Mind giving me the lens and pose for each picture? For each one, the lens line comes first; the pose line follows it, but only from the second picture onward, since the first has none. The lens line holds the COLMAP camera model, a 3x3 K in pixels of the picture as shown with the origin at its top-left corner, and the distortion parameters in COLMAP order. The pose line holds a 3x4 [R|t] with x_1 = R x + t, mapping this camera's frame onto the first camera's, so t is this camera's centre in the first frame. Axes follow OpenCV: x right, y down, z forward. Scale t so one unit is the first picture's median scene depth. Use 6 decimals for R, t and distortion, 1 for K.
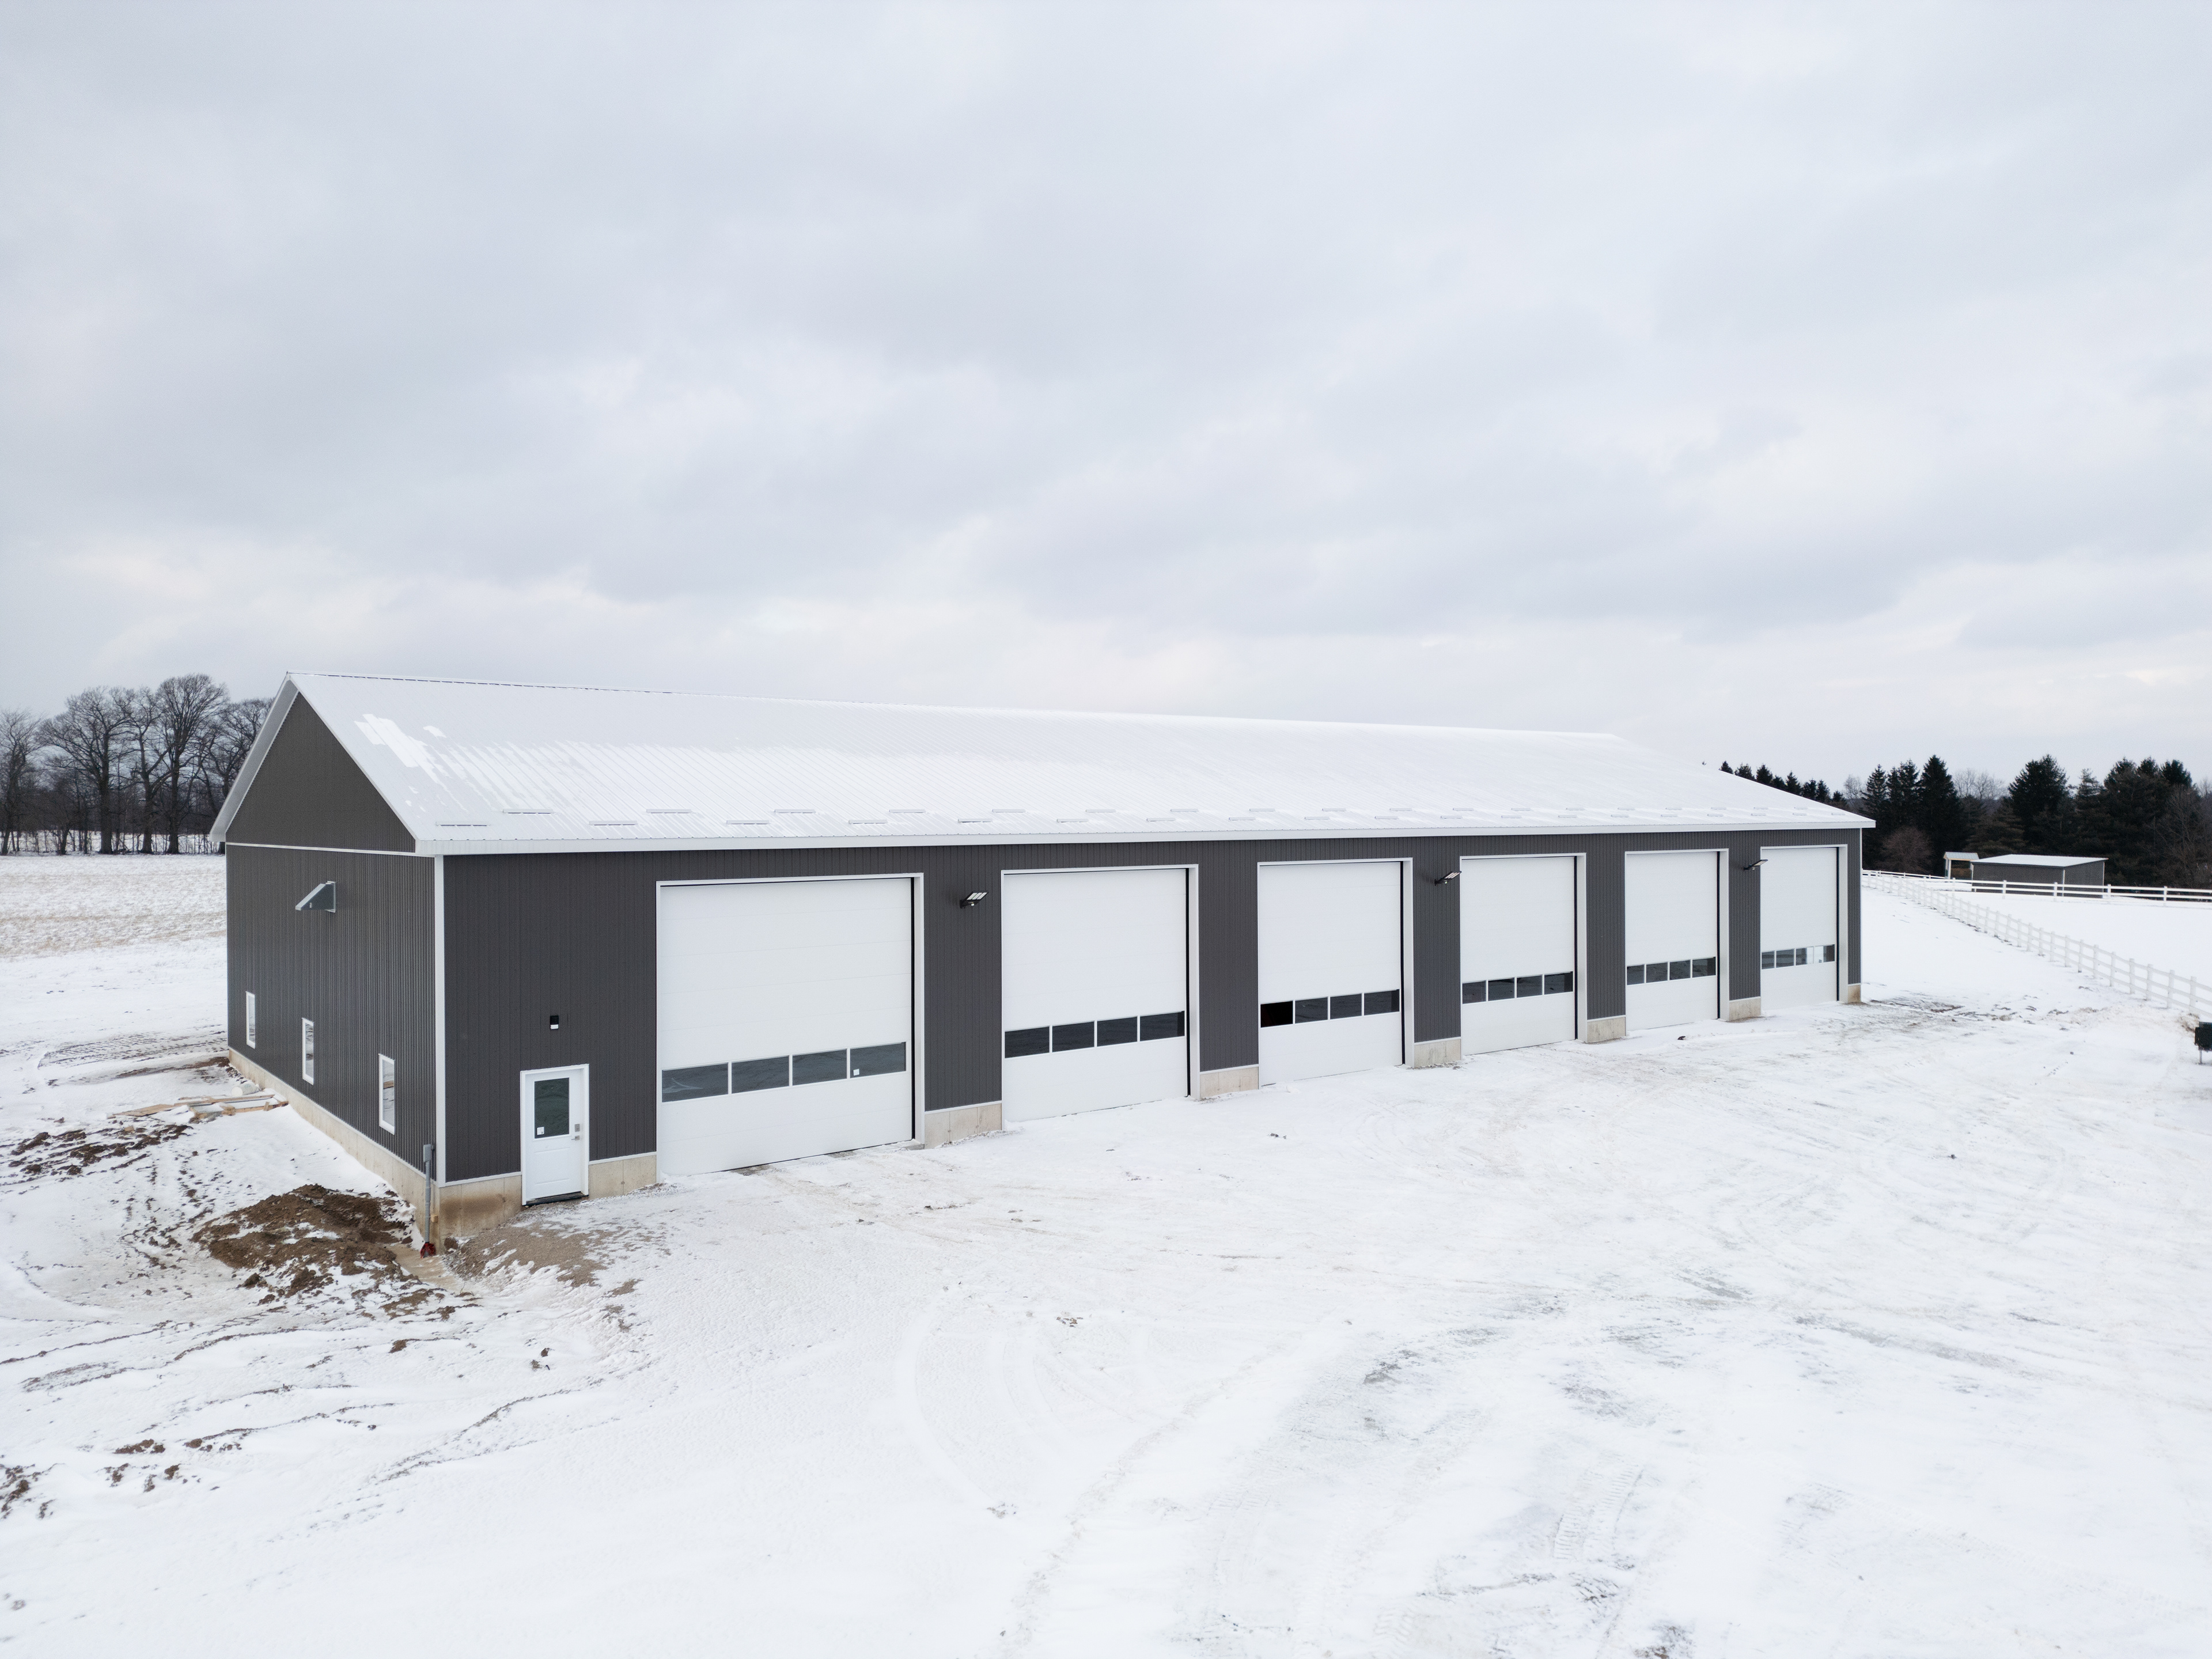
lens RADIAL K [[1539.9, 0, 1099.5], [0, 1539.9, 823.4], [0, 0, 1]] dist [0.046811, -0.020299]
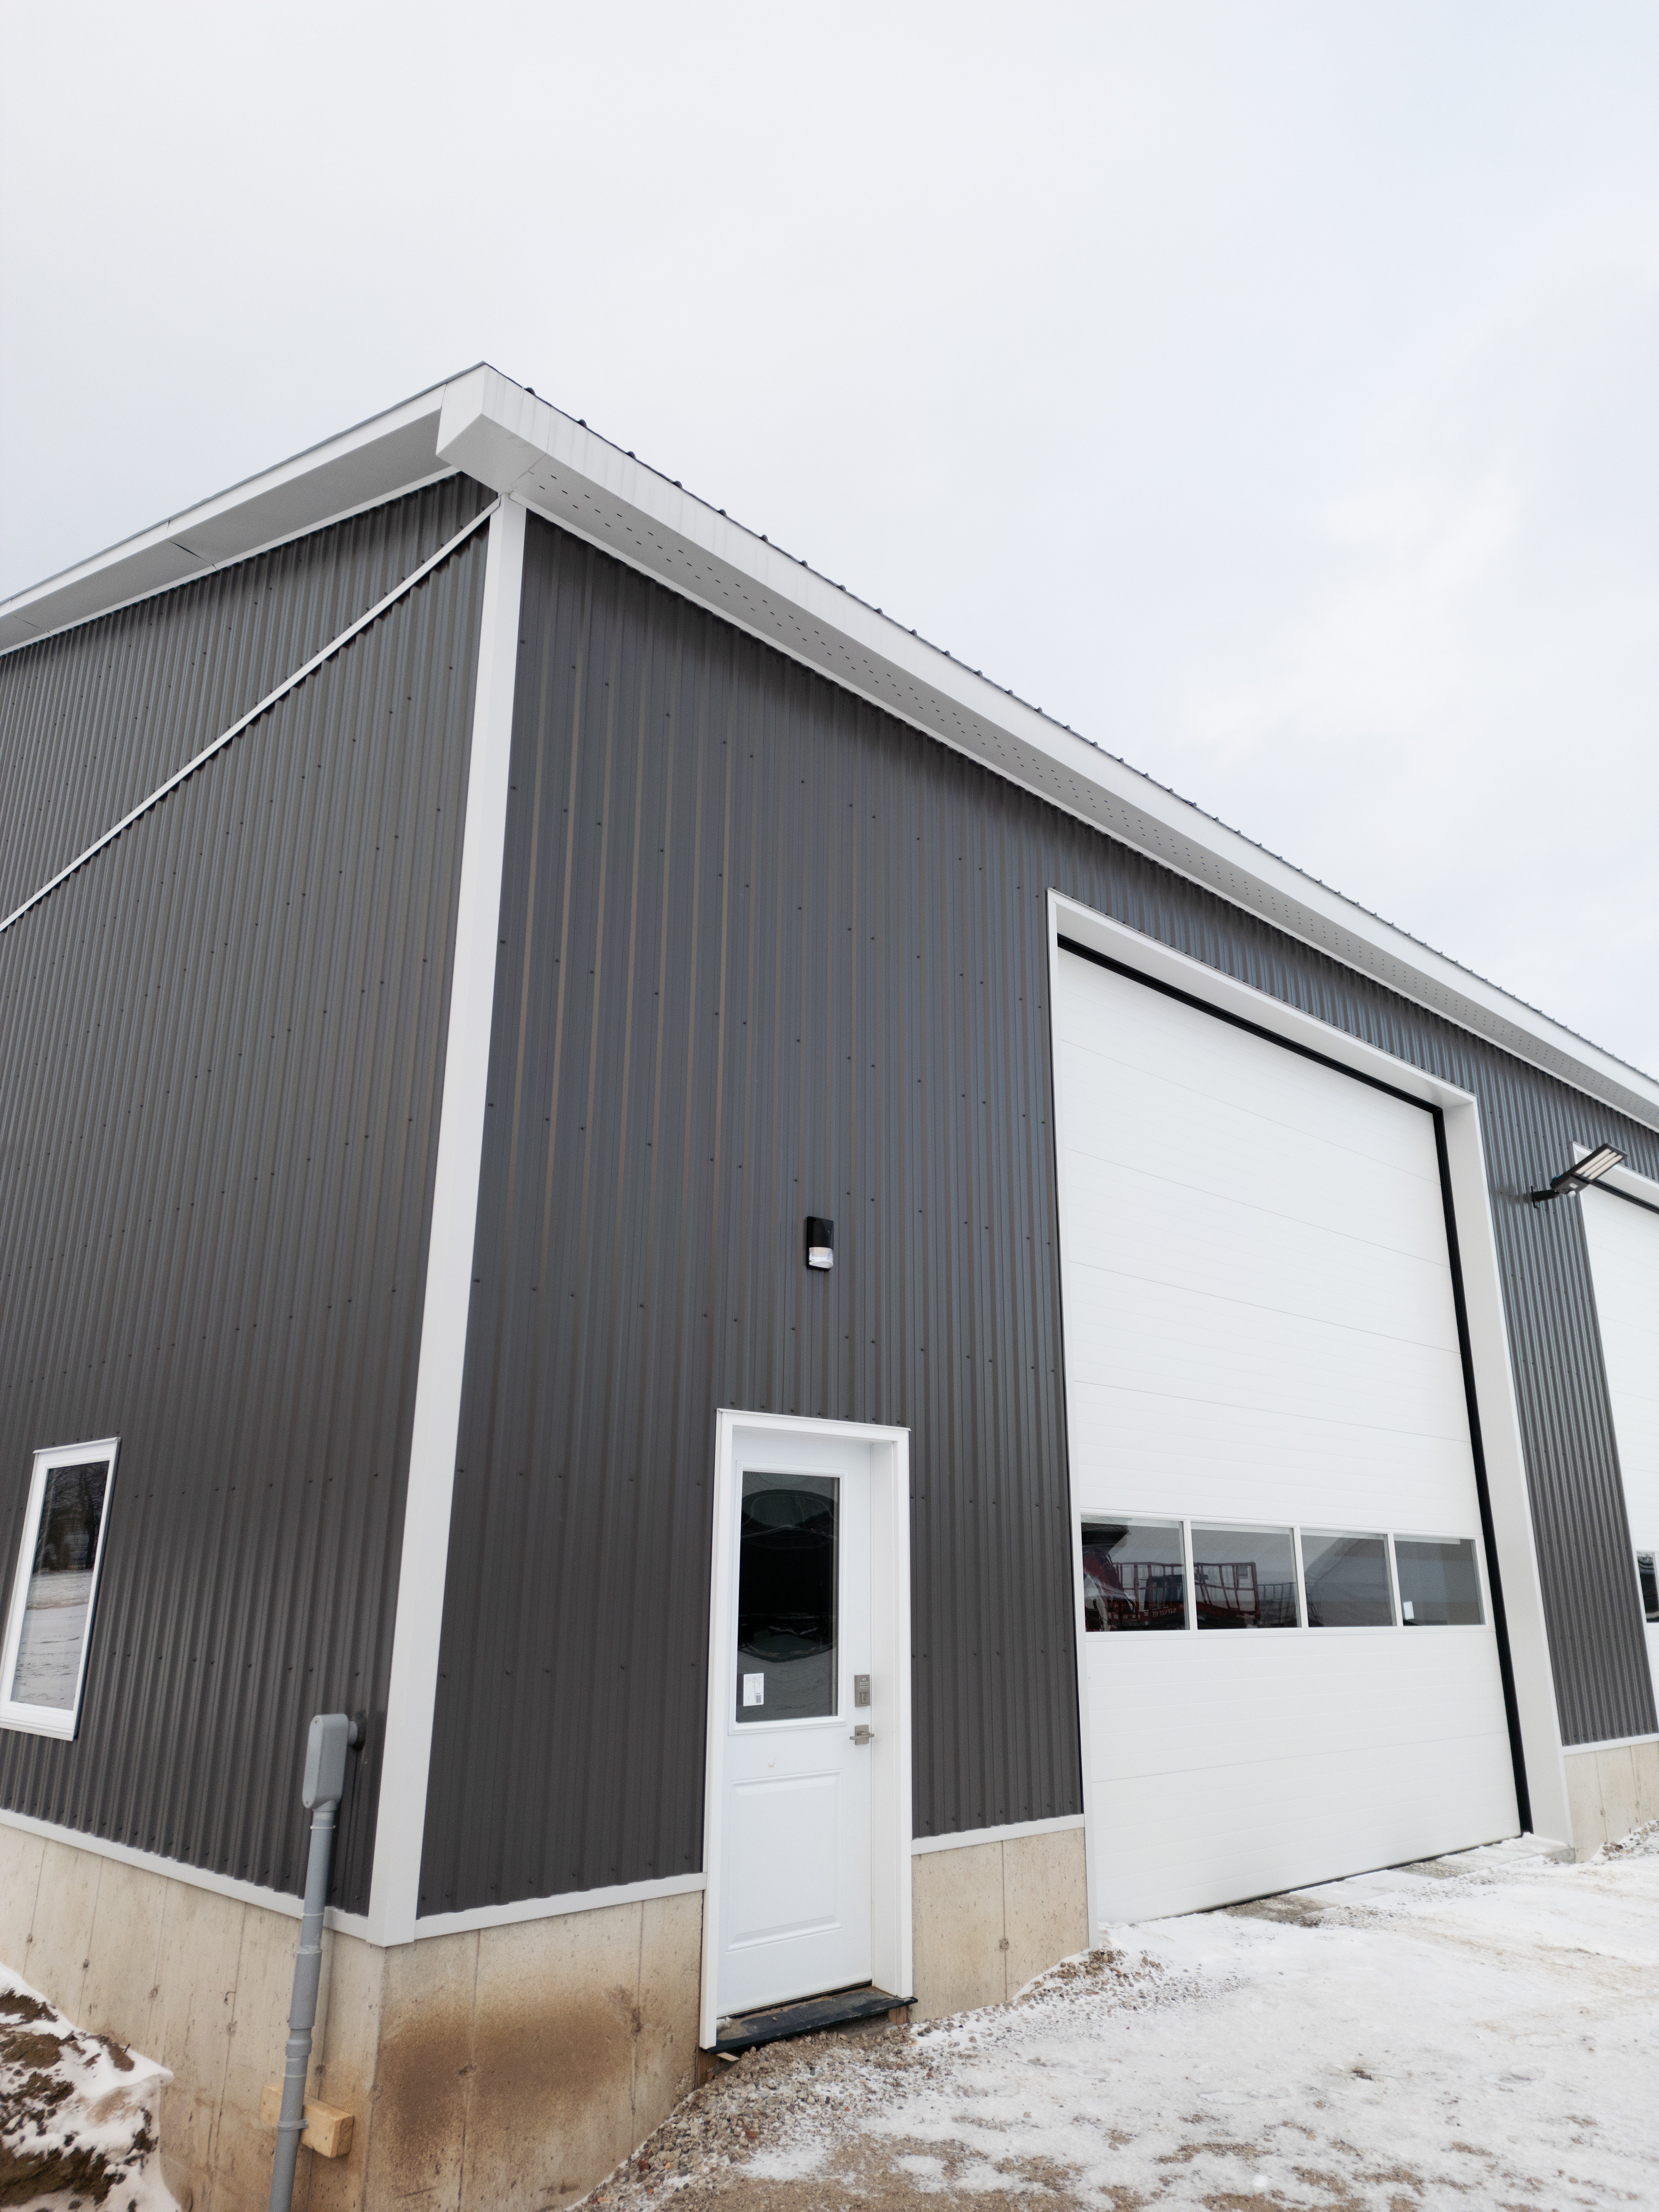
lens RADIAL K [[1539.9, 0, 816.9], [0, 1539.9, 1100.6], [0, 0, 1]] dist [0.046811, -0.020299]
pose [[0.993968, 0.046004, 0.099556, -0.389172], [-0.013390, 0.951883, -0.306169, 0.190113], [-0.108850, 0.302989, 0.946757, 0.767737]]
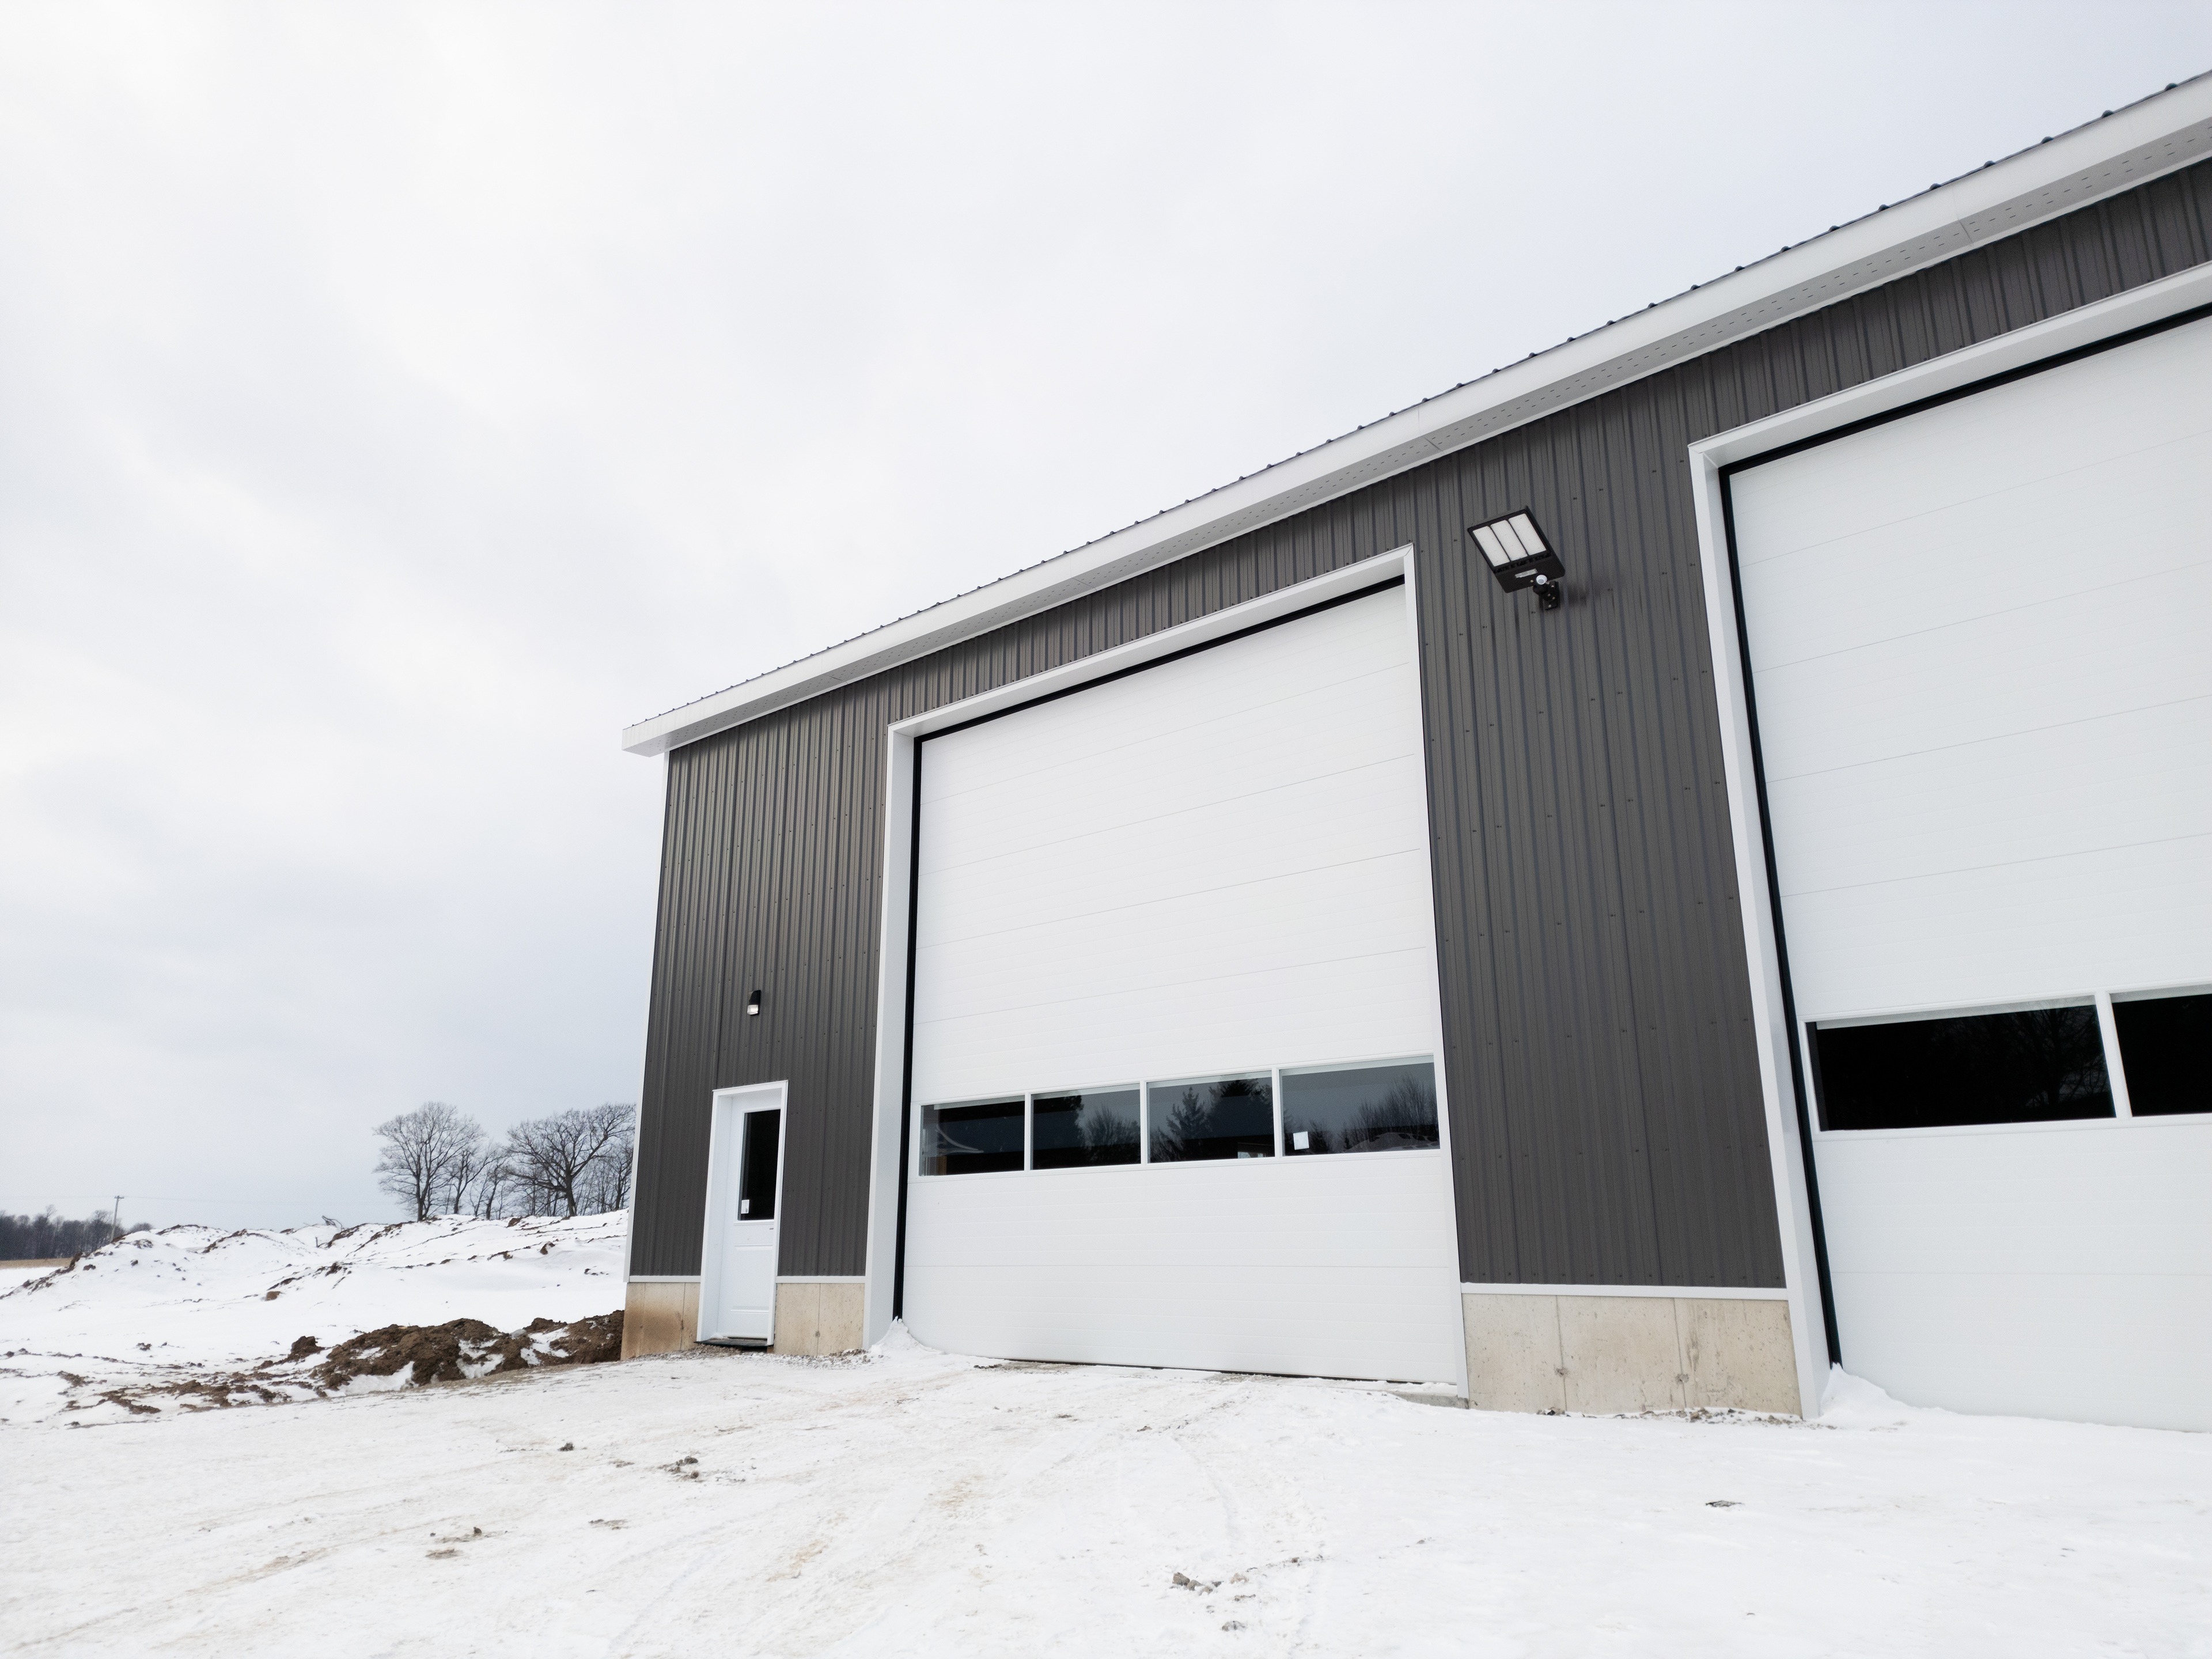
lens RADIAL K [[1539.9, 0, 1124.7], [0, 1539.9, 811.6], [0, 0, 1]] dist [0.046811, -0.020299]
pose [[0.182350, -0.271564, -0.944988, 0.217102], [-0.009646, 0.960561, -0.277901, 0.220767], [0.983186, 0.059790, 0.172539, 1.058216]]
